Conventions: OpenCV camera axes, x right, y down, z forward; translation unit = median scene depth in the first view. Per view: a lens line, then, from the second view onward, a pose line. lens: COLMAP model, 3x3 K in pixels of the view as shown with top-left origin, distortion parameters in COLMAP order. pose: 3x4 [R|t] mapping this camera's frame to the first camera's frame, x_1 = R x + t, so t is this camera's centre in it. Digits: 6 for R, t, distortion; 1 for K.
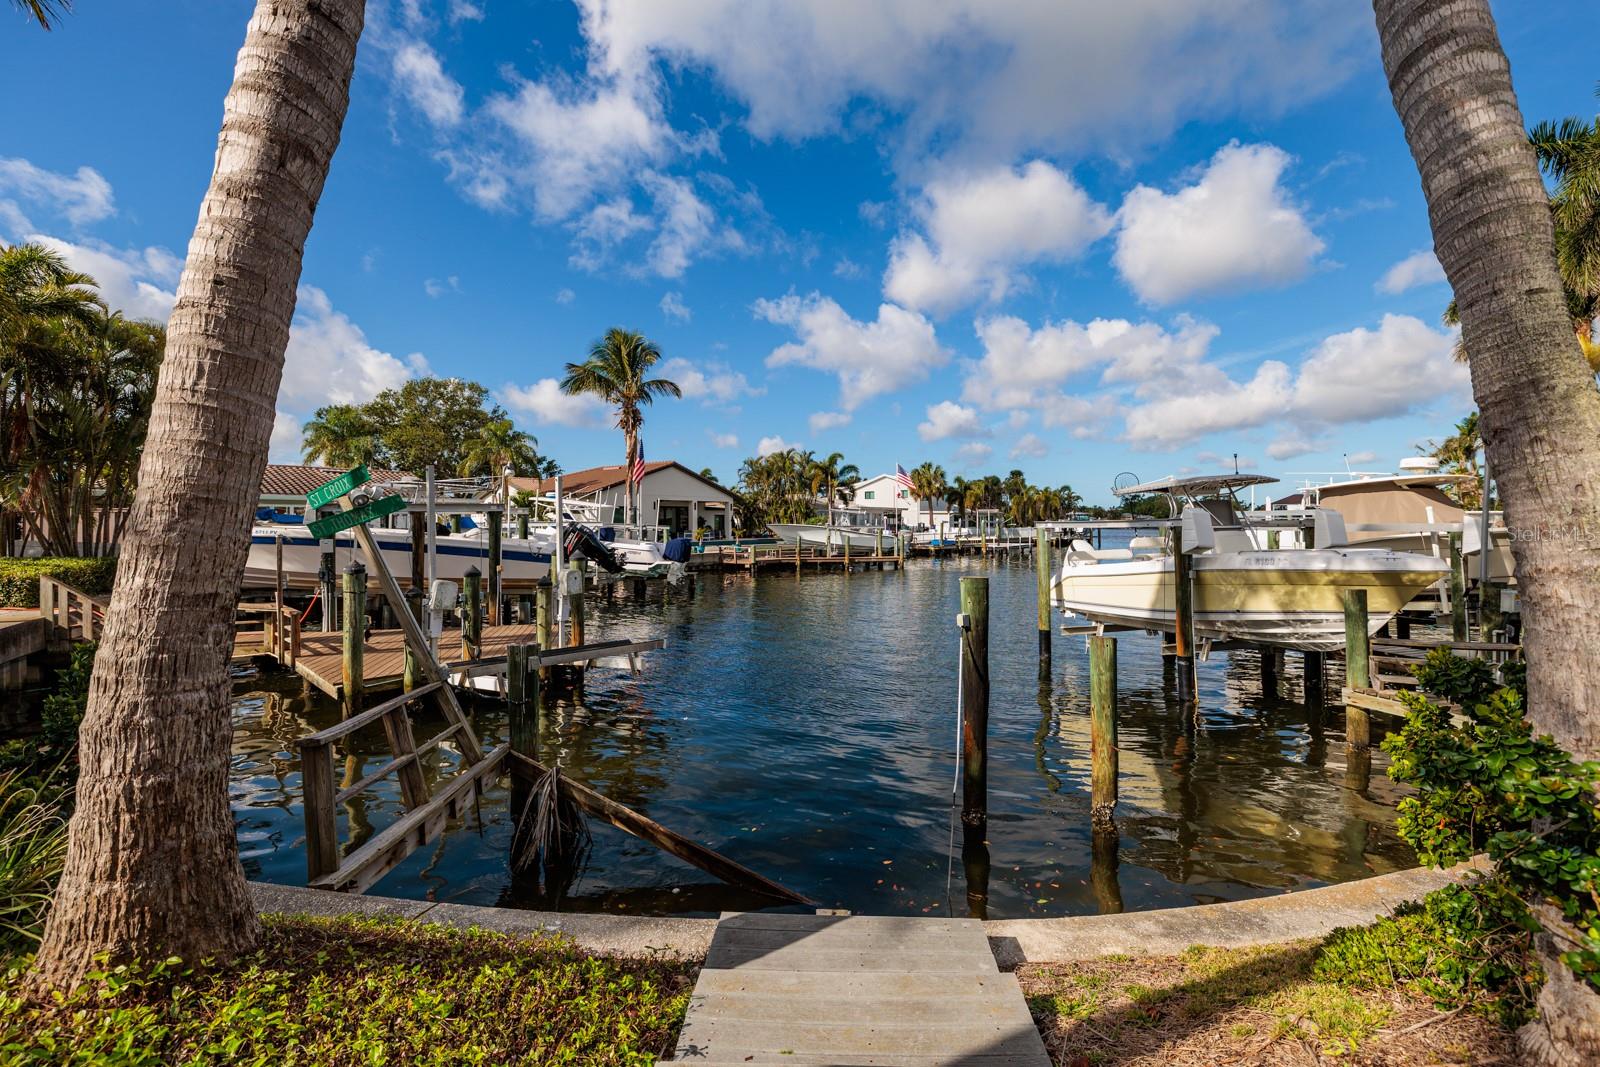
lens RADIAL K [[685.2, 0, 800.7], [0, 685.2, 531.8], [0, 0, 1]] dist [0.013156, 0.000127]
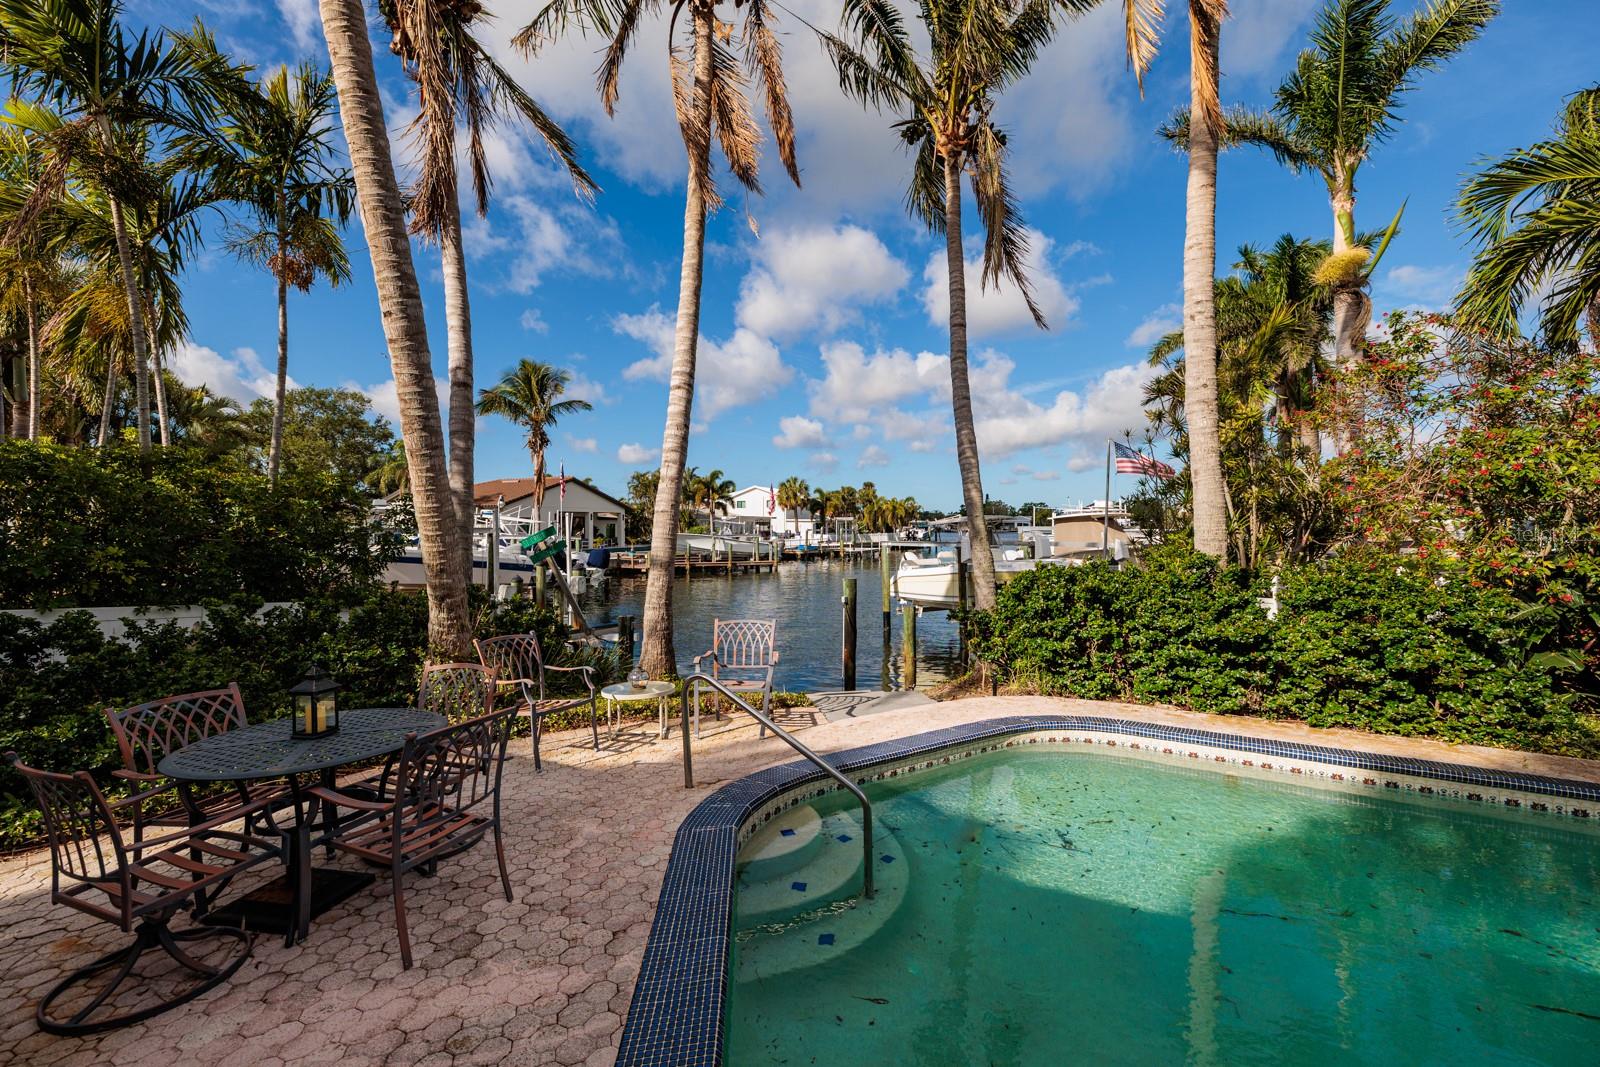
lens RADIAL K [[685.2, 0, 800.5], [0, 685.2, 531.7], [0, 0, 1]] dist [0.013156, 0.000127]
pose [[0.978923, 0.000072, 0.204230, -0.044888], [0.000312, 0.999998, -0.001846, -0.010169], [-0.204230, 0.001870, 0.978921, -0.141734]]
